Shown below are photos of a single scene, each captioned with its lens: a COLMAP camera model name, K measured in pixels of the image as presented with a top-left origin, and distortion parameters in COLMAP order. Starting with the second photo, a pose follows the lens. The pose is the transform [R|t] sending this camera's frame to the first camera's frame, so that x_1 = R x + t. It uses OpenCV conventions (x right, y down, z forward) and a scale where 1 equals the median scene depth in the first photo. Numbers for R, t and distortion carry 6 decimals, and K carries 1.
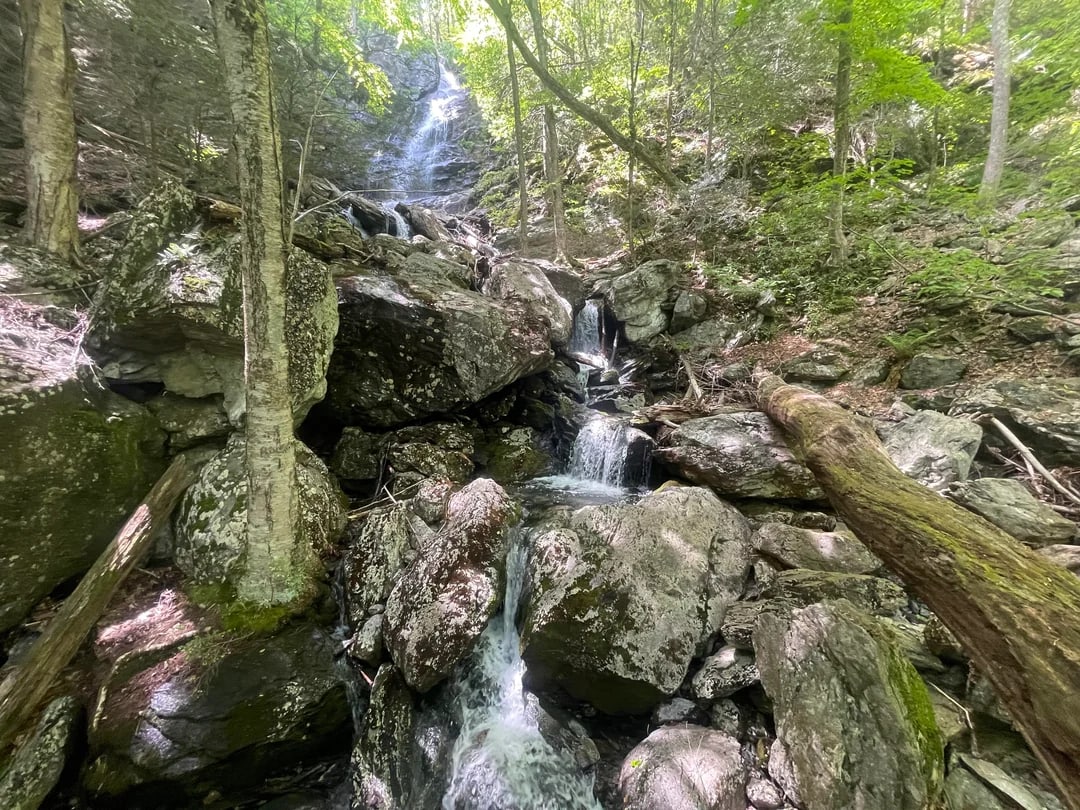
lens RADIAL K [[435.0, 0, 537.2], [0, 435.0, 408.7], [0, 0, 1]] dist [-0.004388, 0.000629]
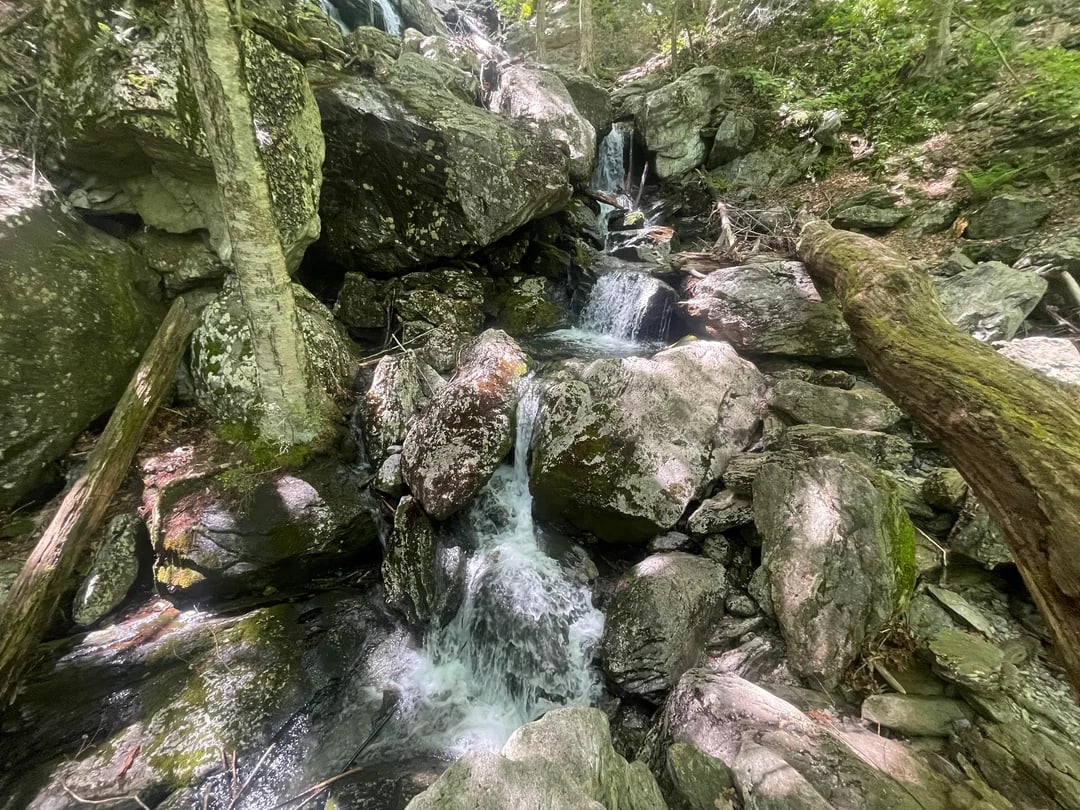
lens RADIAL K [[435.0, 0, 537.3], [0, 435.0, 409.8], [0, 0, 1]] dist [-0.004388, 0.000629]
pose [[0.999405, 0.024846, -0.023939, -0.000012], [-0.015784, 0.946218, 0.323146, 0.014428], [0.030681, -0.322575, 0.946046, 0.026541]]
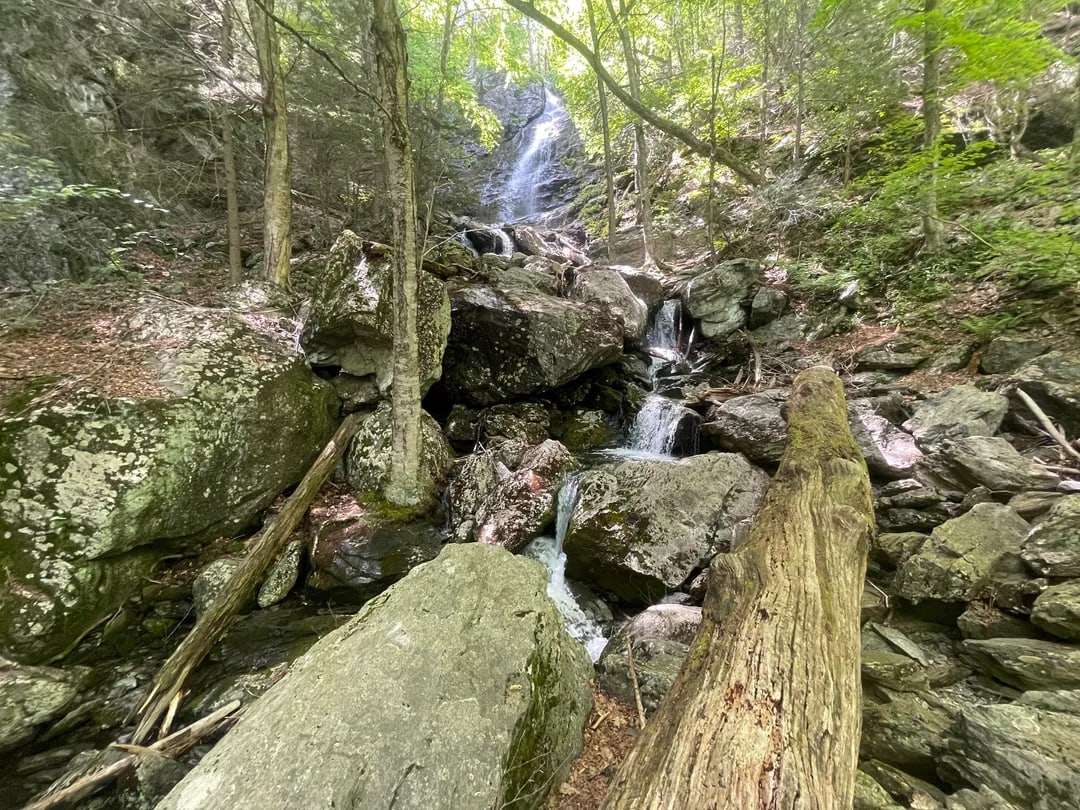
lens RADIAL K [[435.0, 0, 535.1], [0, 435.0, 409.1], [0, 0, 1]] dist [-0.004388, 0.000629]
pose [[0.970366, 0.012815, -0.241300, 0.113369], [-0.016490, 0.999777, -0.013220, 0.070925], [0.241076, 0.016808, 0.970361, -0.217109]]
